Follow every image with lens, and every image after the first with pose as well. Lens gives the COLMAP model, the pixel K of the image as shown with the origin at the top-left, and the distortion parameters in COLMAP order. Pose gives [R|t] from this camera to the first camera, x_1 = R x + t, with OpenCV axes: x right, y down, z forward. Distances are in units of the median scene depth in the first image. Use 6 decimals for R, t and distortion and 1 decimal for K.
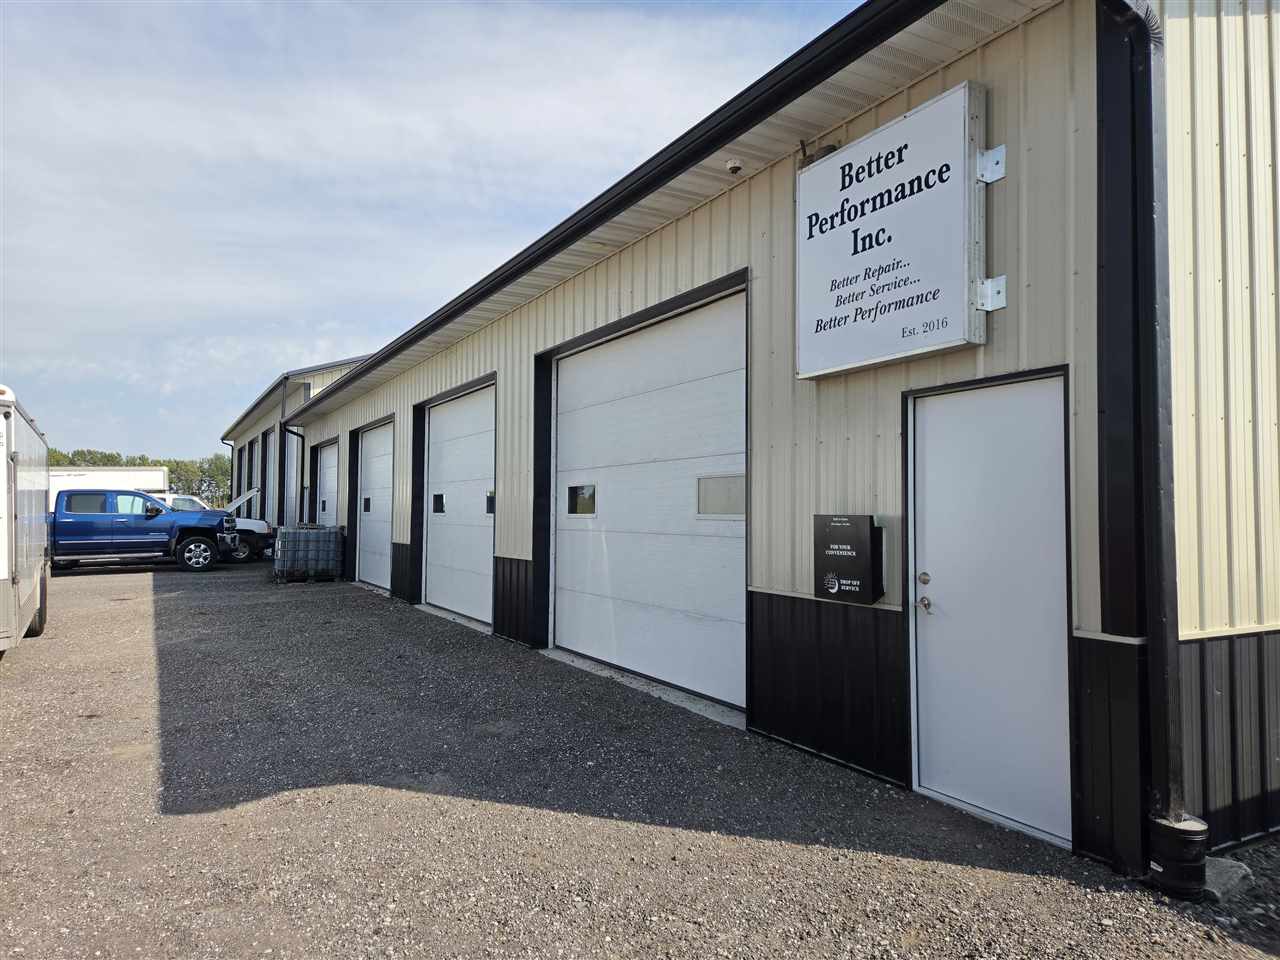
lens RADIAL K [[857.5, 0, 640.0], [0, 857.5, 478.3], [0, 0, 1]] dist [0.062783, -0.043971]
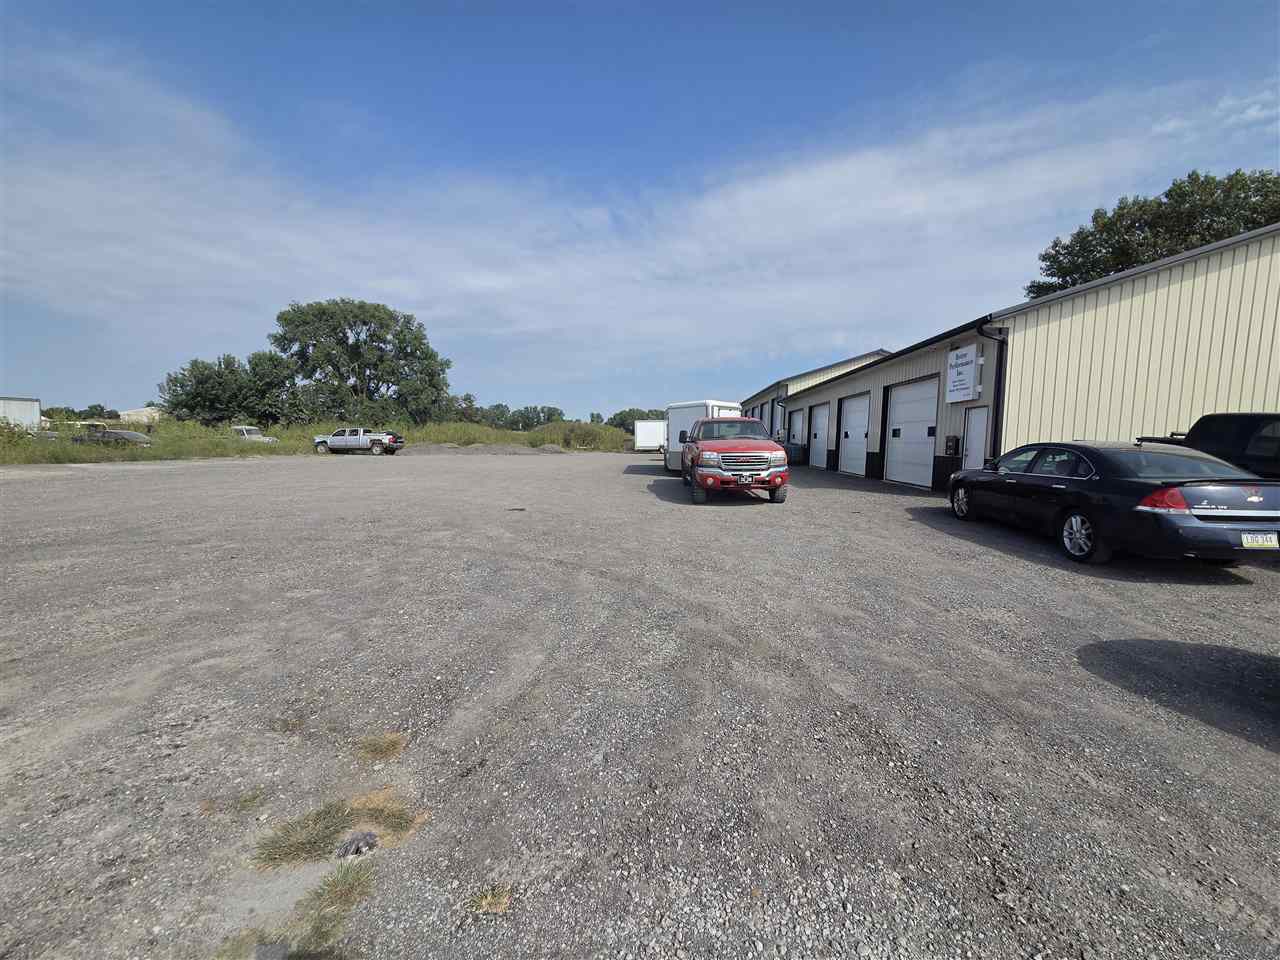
lens RADIAL K [[512.0, 0, 638.4], [0, 512.0, 486.9], [0, 0, 1]] dist [0.001332, 0.000138]
pose [[0.827480, 0.060633, -0.558212, 0.356520], [0.009686, 0.992463, 0.122159, -0.030424], [0.561412, -0.106491, 0.820656, -1.880125]]
